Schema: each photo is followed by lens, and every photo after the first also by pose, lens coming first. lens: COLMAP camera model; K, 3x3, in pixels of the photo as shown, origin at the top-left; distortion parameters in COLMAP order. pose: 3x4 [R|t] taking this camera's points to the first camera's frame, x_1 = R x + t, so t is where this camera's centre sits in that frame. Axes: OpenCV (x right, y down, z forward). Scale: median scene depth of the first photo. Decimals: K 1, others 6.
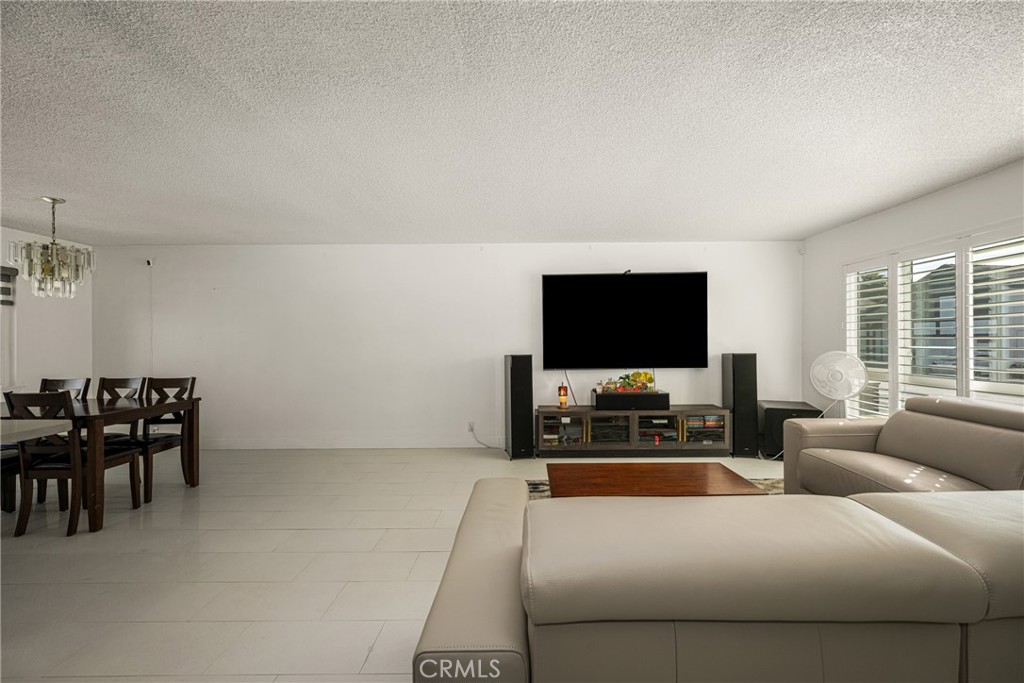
lens RADIAL K [[409.8, 0, 512.0], [0, 409.8, 341.5], [0, 0, 1]] dist [-0.000186, -0.000278]
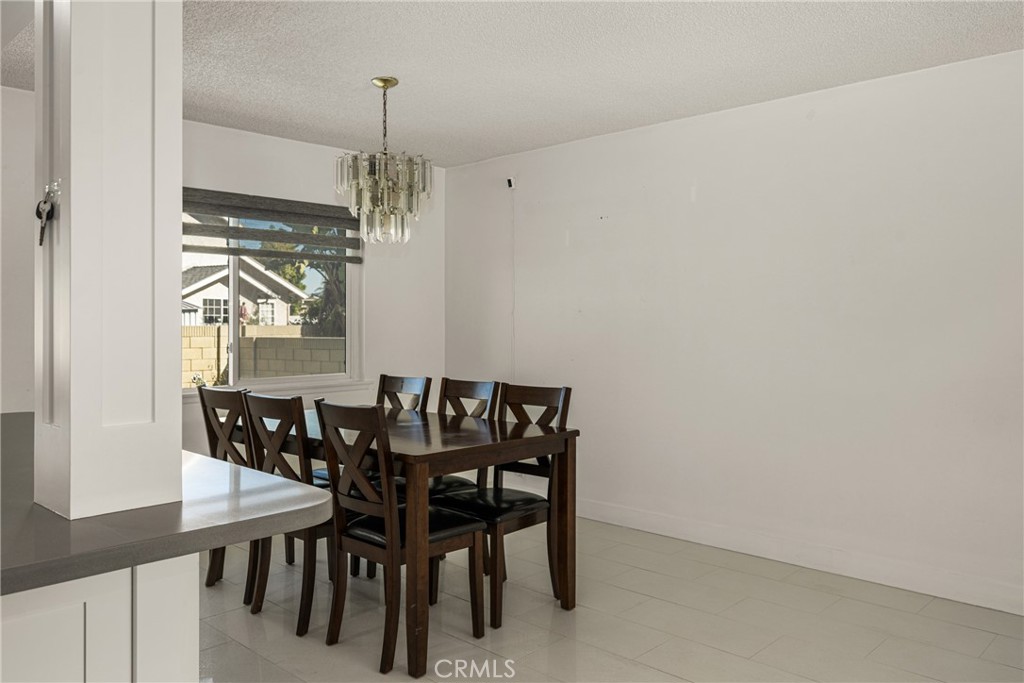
lens RADIAL K [[749.8, 0, 490.2], [0, 749.8, 321.4], [0, 0, 1]] dist [0.002018, 0.000813]
pose [[0.716877, 0.005302, -0.697179, -0.207819], [-0.003029, 0.999985, 0.004490, 0.002349], [0.697193, -0.001107, 0.716883, 0.278875]]
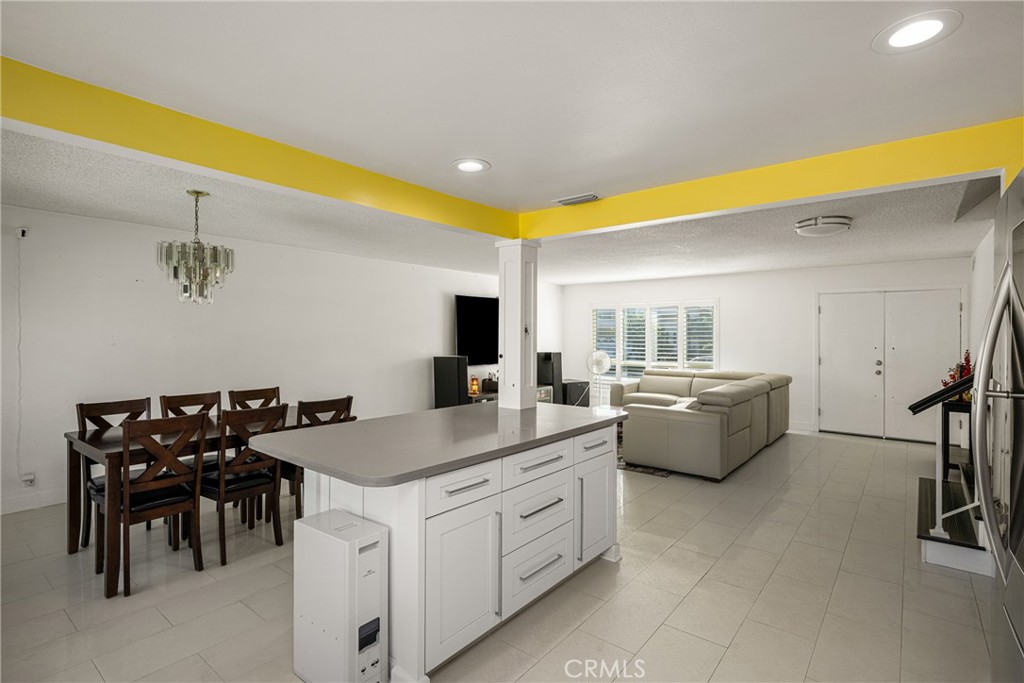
lens RADIAL K [[490.4, 0, 514.8], [0, 490.4, 332.7], [0, 0, 1]] dist [0.000780, -0.000281]
pose [[0.626001, 0.013078, 0.779713, -1.348590], [-0.010141, 0.999911, -0.008629, -0.038874], [-0.779757, -0.002505, 0.626078, -0.168043]]
